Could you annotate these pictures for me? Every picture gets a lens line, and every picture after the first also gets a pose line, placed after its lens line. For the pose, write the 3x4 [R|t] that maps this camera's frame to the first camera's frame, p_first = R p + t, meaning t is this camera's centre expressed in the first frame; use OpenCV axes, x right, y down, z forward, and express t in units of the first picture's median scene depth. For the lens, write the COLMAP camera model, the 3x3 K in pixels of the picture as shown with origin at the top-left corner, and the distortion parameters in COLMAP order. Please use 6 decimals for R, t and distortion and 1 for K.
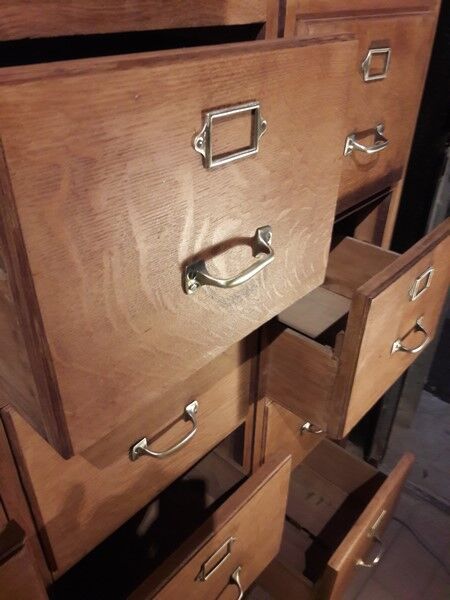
lens RADIAL K [[500.3, 0, 225.6], [0, 500.3, 301.2], [0, 0, 1]] dist [0.001526, -0.001771]
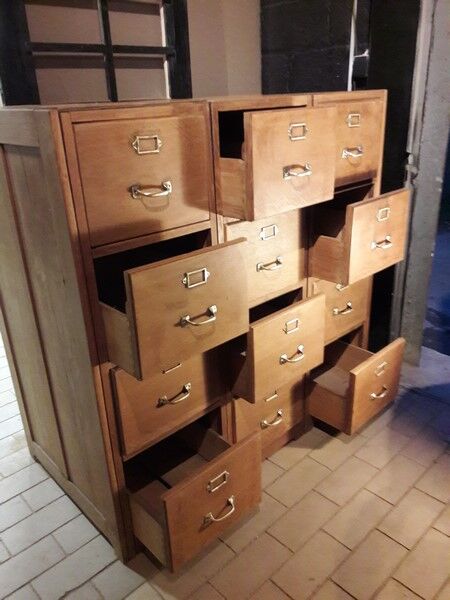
lens RADIAL K [[494.4, 0, 224.3], [0, 494.4, 299.1], [0, 0, 1]] dist [0.003163, -0.002349]
pose [[0.994076, -0.014946, -0.107656, -0.075687], [-0.003926, 0.984916, -0.172988, 0.768602], [0.108618, 0.172386, 0.979023, -1.220444]]
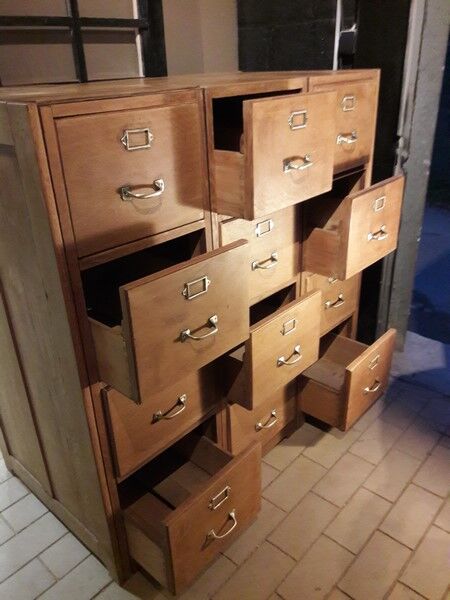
lens RADIAL K [[499.3, 0, 223.5], [0, 499.3, 298.7], [0, 0, 1]] dist [-0.005311, -0.007195]
pose [[0.998599, -0.040772, -0.033724, -0.215176], [0.036445, 0.992075, -0.120244, 0.629526], [0.038359, 0.118847, 0.992171, -1.112120]]
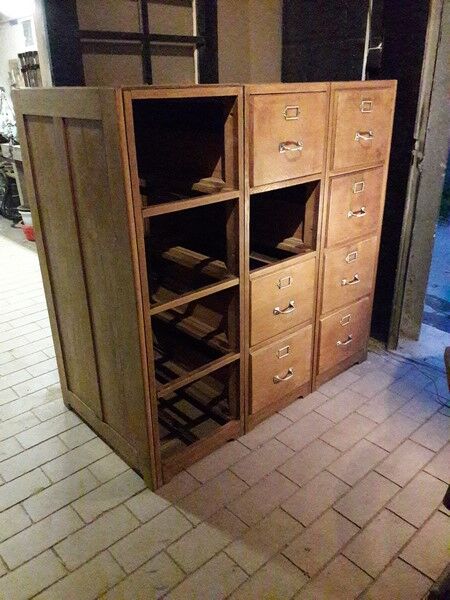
lens RADIAL K [[490.9, 0, 223.1], [0, 490.9, 300.1], [0, 0, 1]] dist [0.000678, 0.000197]
pose [[0.992555, 0.015991, -0.120742, -0.125043], [-0.034465, 0.987701, -0.152507, 0.949348], [0.116818, 0.155533, 0.980899, -1.469212]]
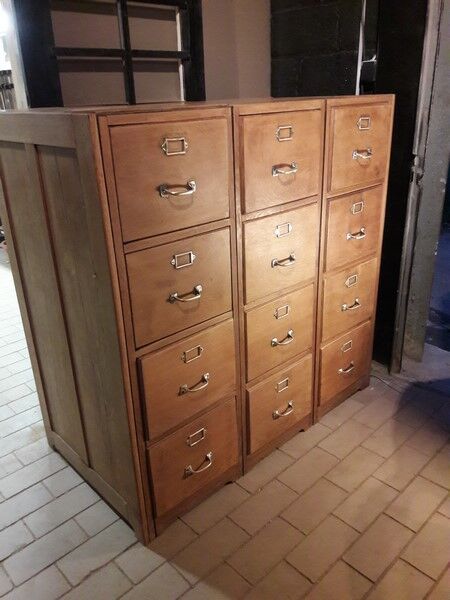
lens RADIAL K [[495.6, 0, 223.9], [0, 495.6, 300.2], [0, 0, 1]] dist [0.002389, -0.004719]
pose [[0.994683, -0.010936, -0.102398, -0.151556], [-0.006854, 0.985109, -0.171795, 0.815063], [0.102752, 0.171584, 0.979796, -1.332502]]
